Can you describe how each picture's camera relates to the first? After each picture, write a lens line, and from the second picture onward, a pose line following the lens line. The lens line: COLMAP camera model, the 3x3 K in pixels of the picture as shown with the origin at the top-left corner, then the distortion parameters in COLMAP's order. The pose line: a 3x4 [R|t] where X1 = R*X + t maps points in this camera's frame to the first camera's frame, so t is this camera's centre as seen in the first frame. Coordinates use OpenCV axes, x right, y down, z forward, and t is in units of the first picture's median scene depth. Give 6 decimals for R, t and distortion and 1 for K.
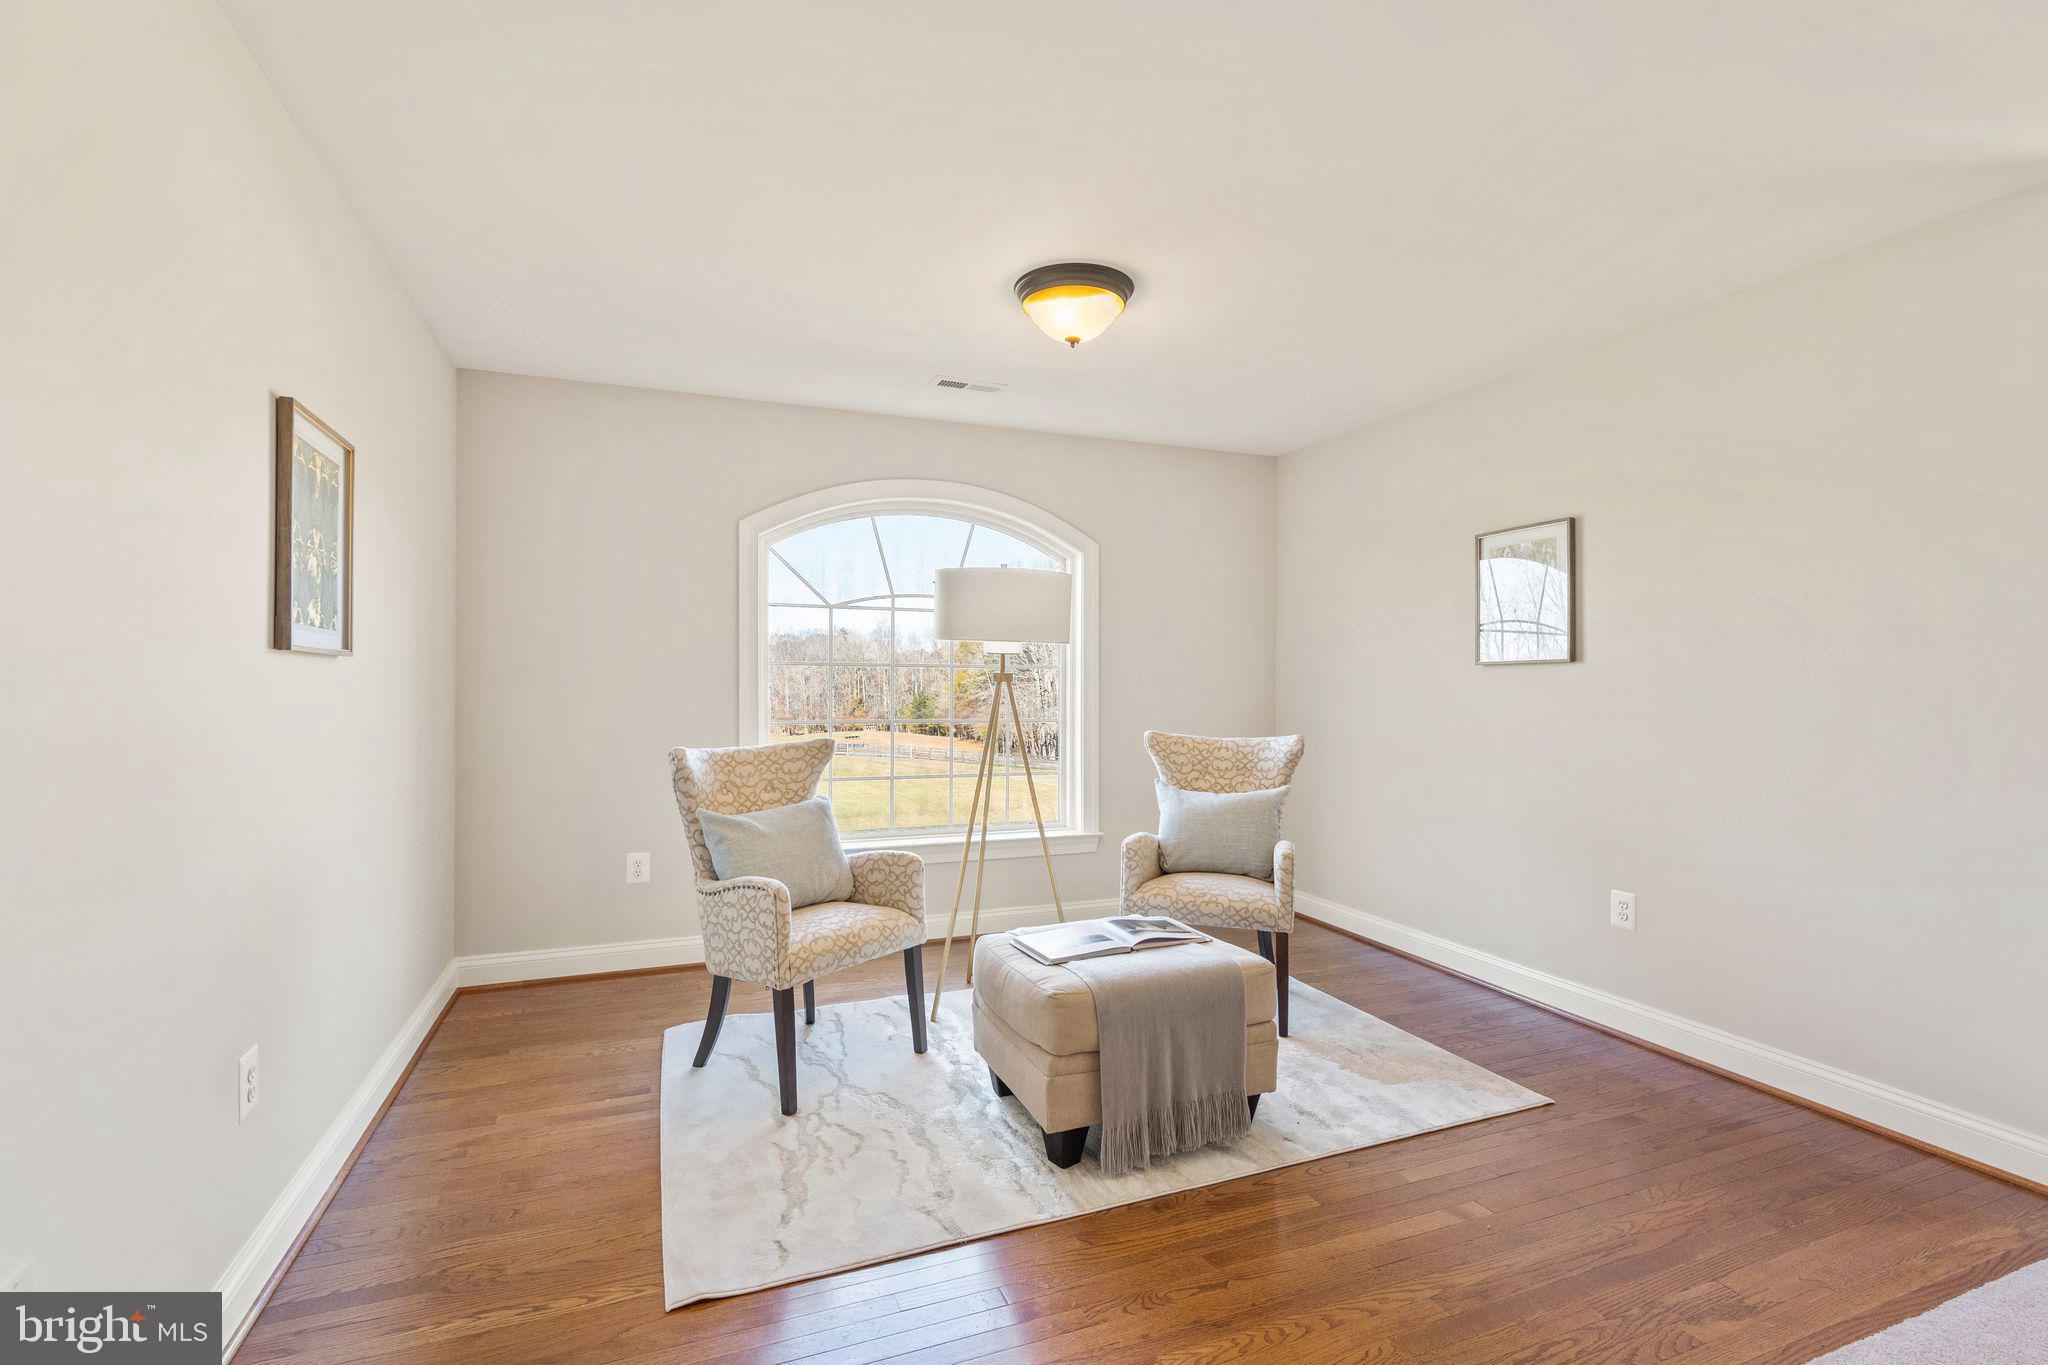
lens RADIAL K [[941.0, 0, 1023.7], [0, 941.0, 681.5], [0, 0, 1]] dist [0.003955, 0.000073]
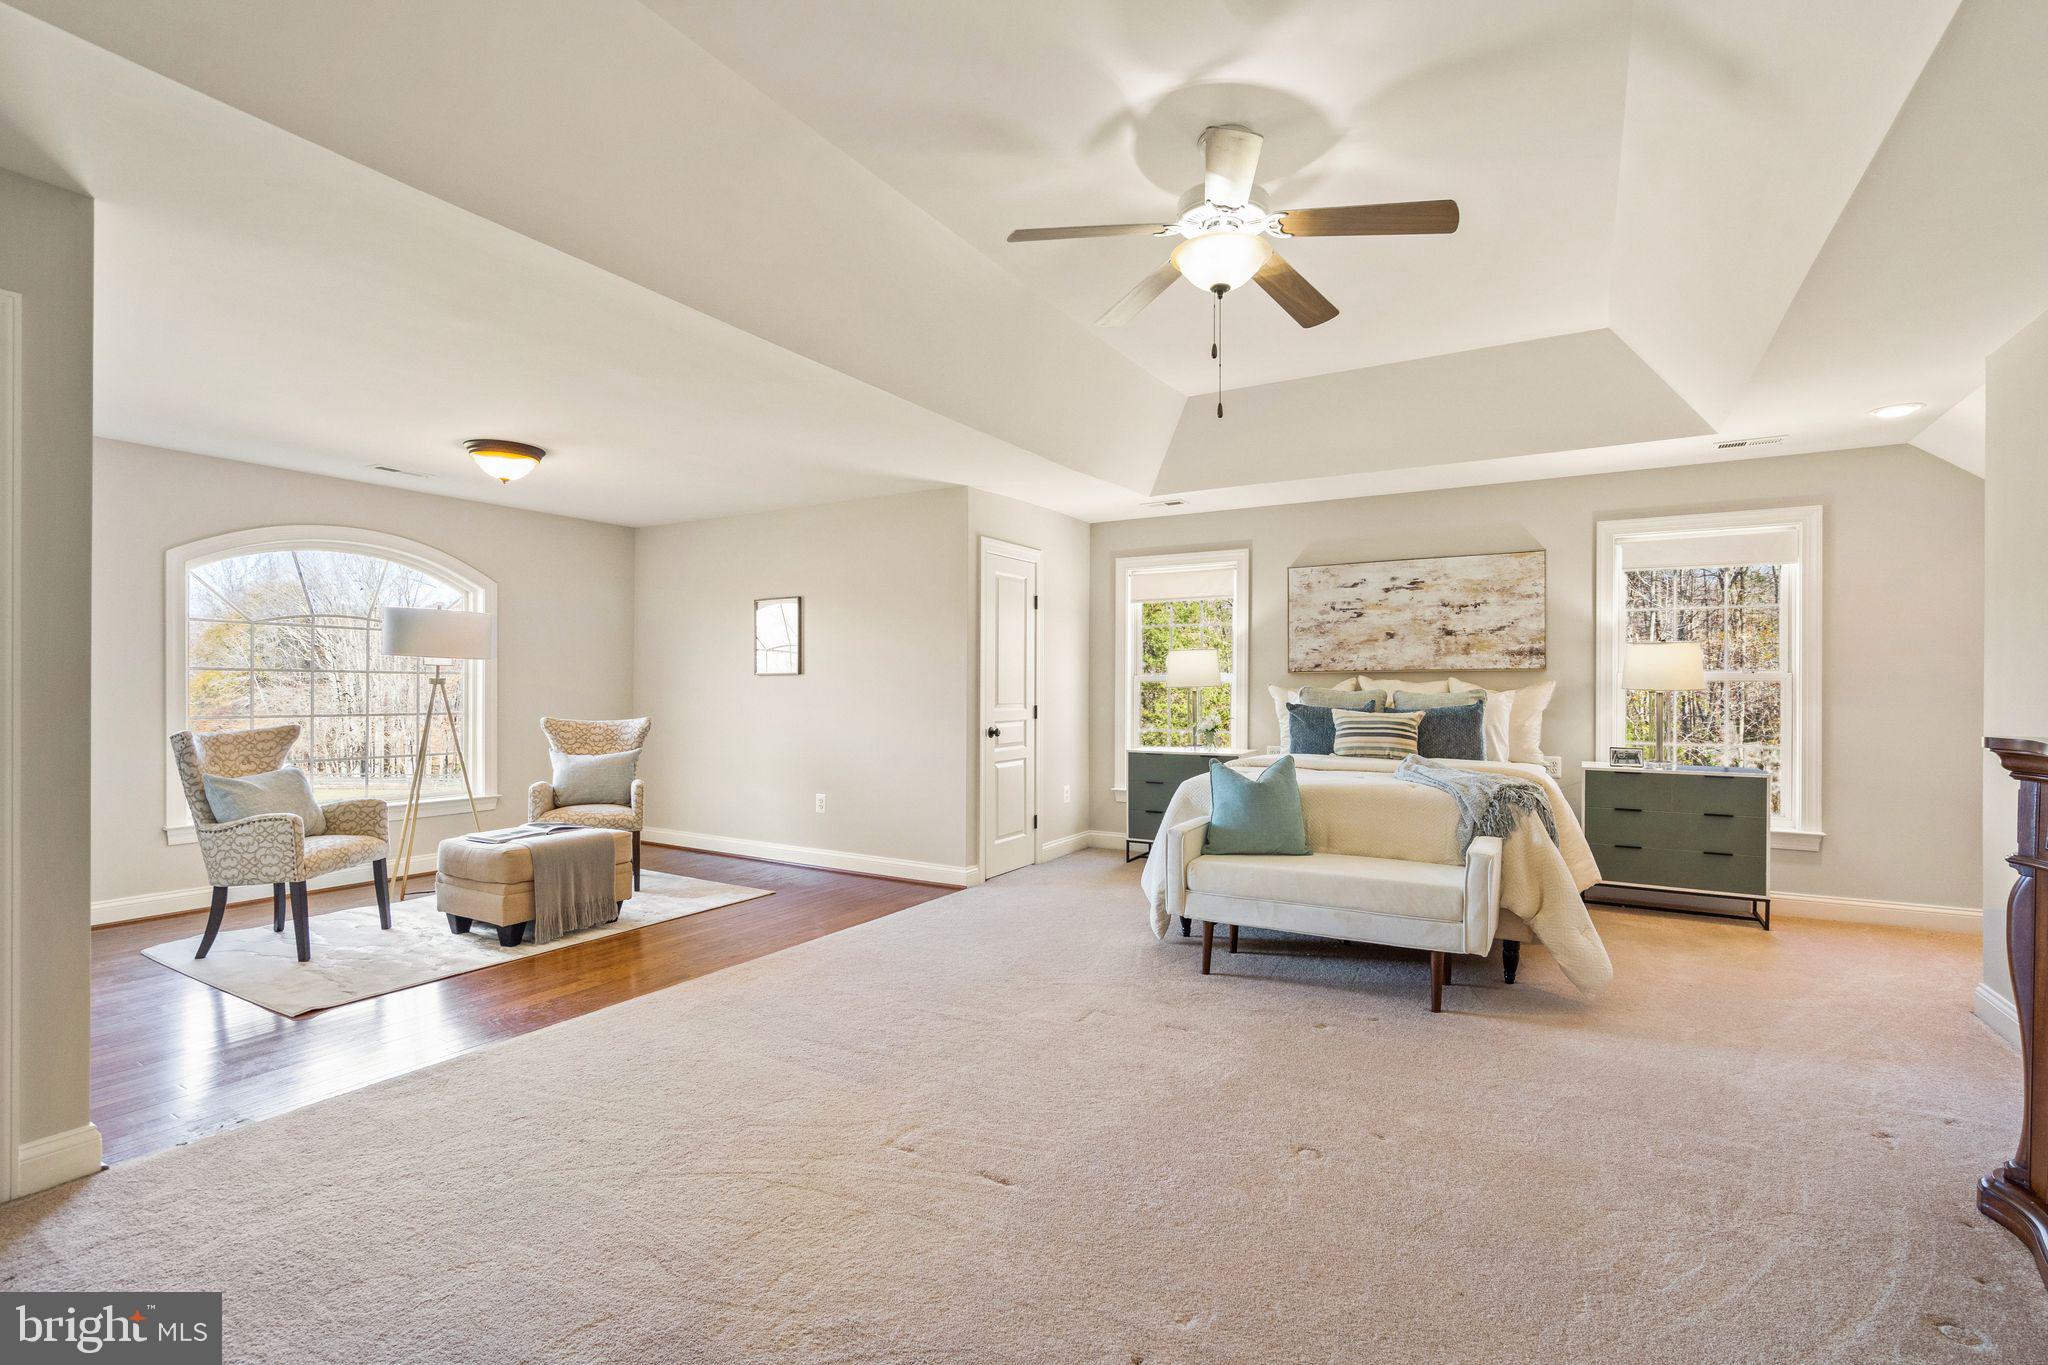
lens RADIAL K [[941.0, 0, 1021.3], [0, 941.0, 688.8], [0, 0, 1]] dist [0.003955, 0.000073]
pose [[0.795631, -0.001169, 0.605780, -0.204964], [-0.002020, 0.999987, 0.004584, -0.001227], [-0.605778, -0.004871, 0.795619, -0.784971]]
